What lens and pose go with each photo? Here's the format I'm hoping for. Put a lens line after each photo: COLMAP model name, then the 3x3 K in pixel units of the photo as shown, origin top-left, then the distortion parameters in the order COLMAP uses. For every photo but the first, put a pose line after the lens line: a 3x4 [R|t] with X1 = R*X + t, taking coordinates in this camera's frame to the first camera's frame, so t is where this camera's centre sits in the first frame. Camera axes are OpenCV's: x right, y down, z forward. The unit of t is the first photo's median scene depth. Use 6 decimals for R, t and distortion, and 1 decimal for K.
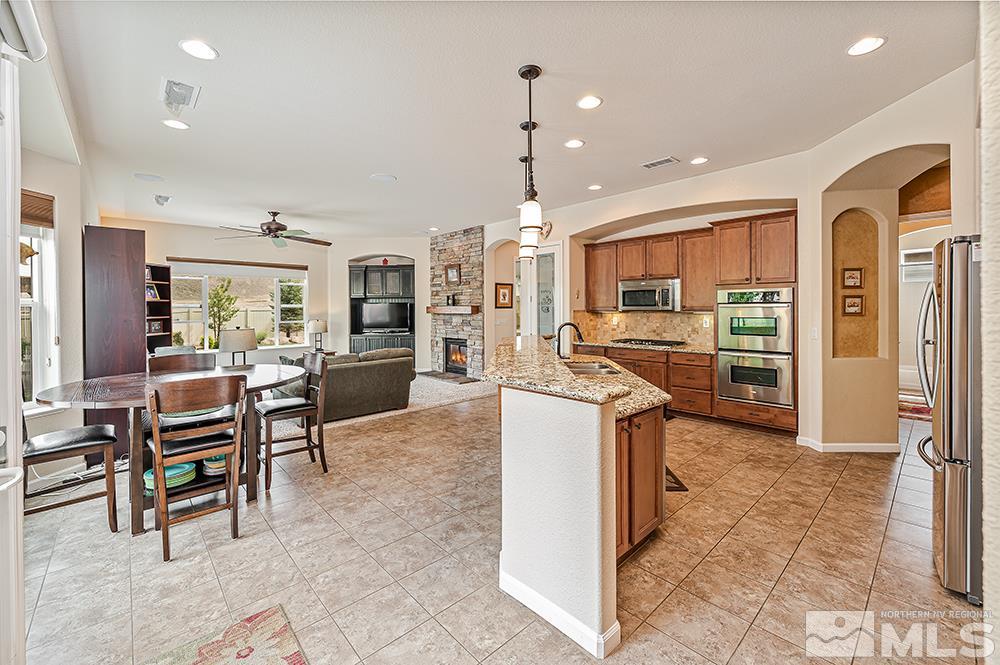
lens RADIAL K [[405.1, 0, 496.8], [0, 405.1, 305.9], [0, 0, 1]] dist [-0.006457, -0.000011]
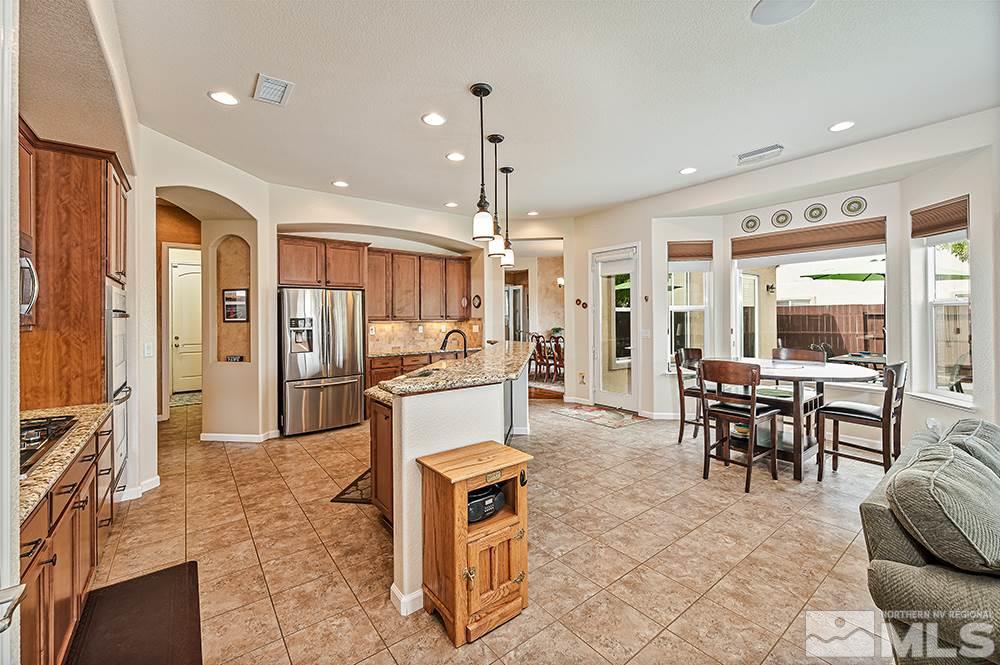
lens RADIAL K [[409.4, 0, 490.7], [0, 409.4, 317.2], [0, 0, 1]] dist [-0.001601, -0.000239]
pose [[-0.995124, 0.015185, 0.097460, -0.003314], [0.014547, 0.999868, -0.007257, 0.010336], [-0.097557, -0.005804, -0.995213, 1.209581]]
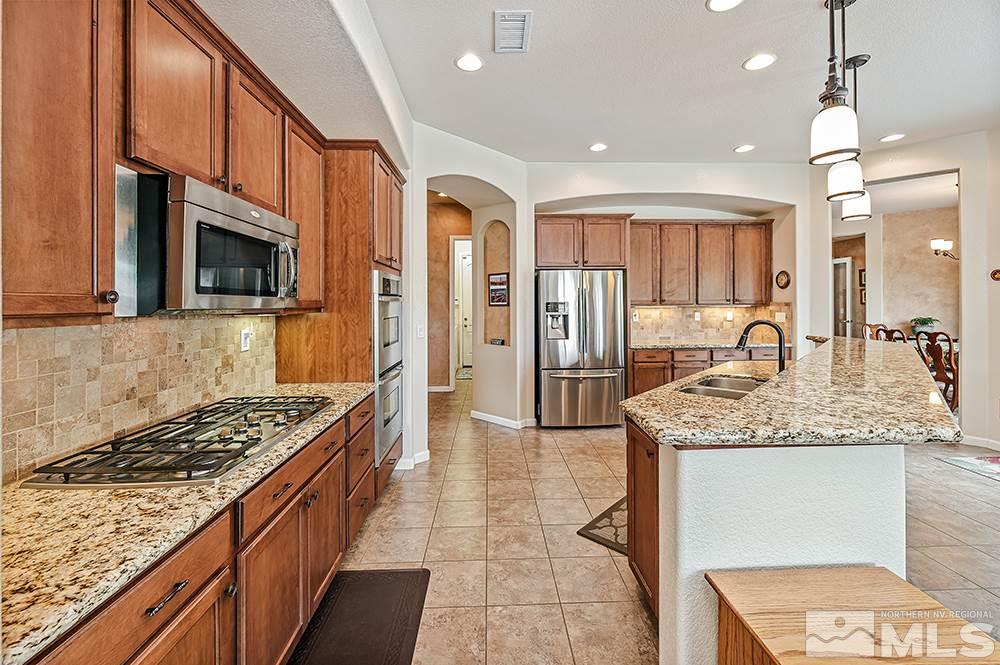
lens RADIAL K [[405.1, 0, 496.8], [0, 405.1, 305.9], [0, 0, 1]] dist [-0.006457, -0.000011]
pose [[-0.752839, 0.008074, 0.658155, 0.045734], [0.006987, 0.999966, -0.004276, 0.009954], [-0.658168, 0.001379, -0.752870, 1.066349]]
